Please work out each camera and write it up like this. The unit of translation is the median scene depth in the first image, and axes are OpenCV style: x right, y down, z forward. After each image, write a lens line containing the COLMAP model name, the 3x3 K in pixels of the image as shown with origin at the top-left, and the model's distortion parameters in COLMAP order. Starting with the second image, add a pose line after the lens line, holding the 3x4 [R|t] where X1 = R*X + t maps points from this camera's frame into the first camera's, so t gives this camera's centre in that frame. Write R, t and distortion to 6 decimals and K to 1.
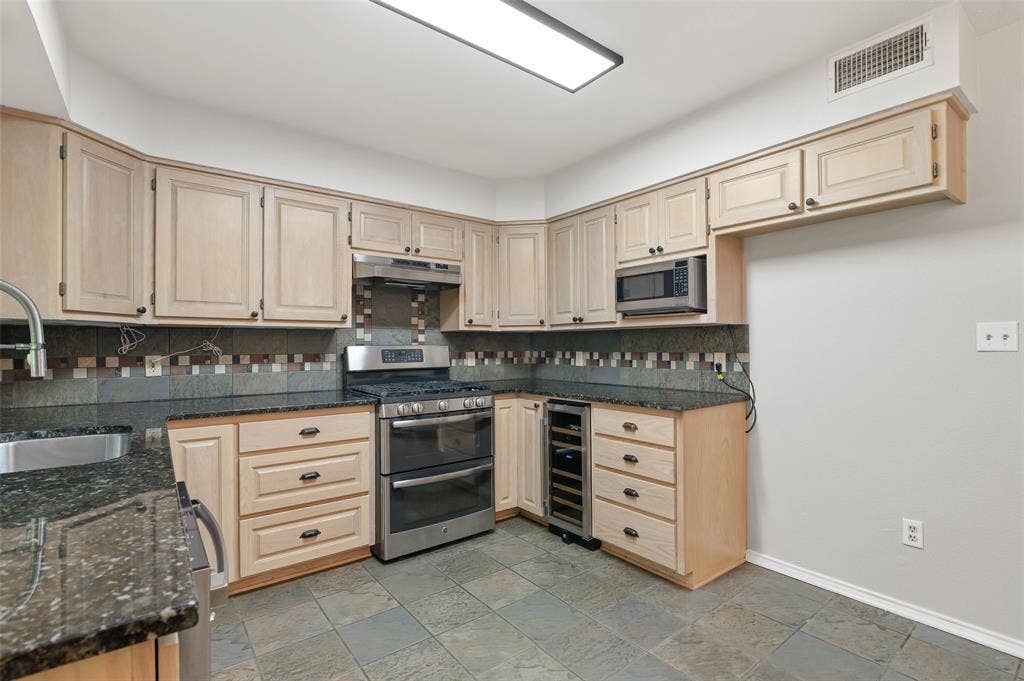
lens RADIAL K [[475.8, 0, 517.5], [0, 475.8, 340.3], [0, 0, 1]] dist [-0.003588, -0.000245]
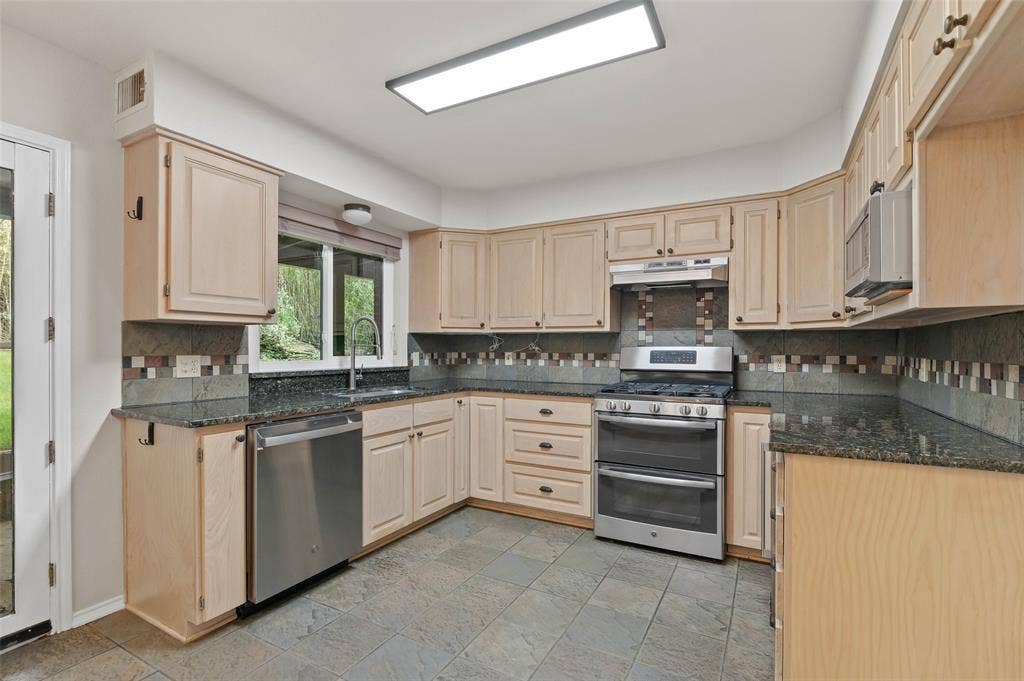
lens RADIAL K [[475.8, 0, 506.4], [0, 475.8, 344.5], [0, 0, 1]] dist [-0.003588, -0.000245]
pose [[0.395429, 0.001142, -0.918496, 0.621437], [0.005635, 0.999977, 0.003669, 0.000702], [0.918479, -0.006626, 0.395413, 0.325150]]
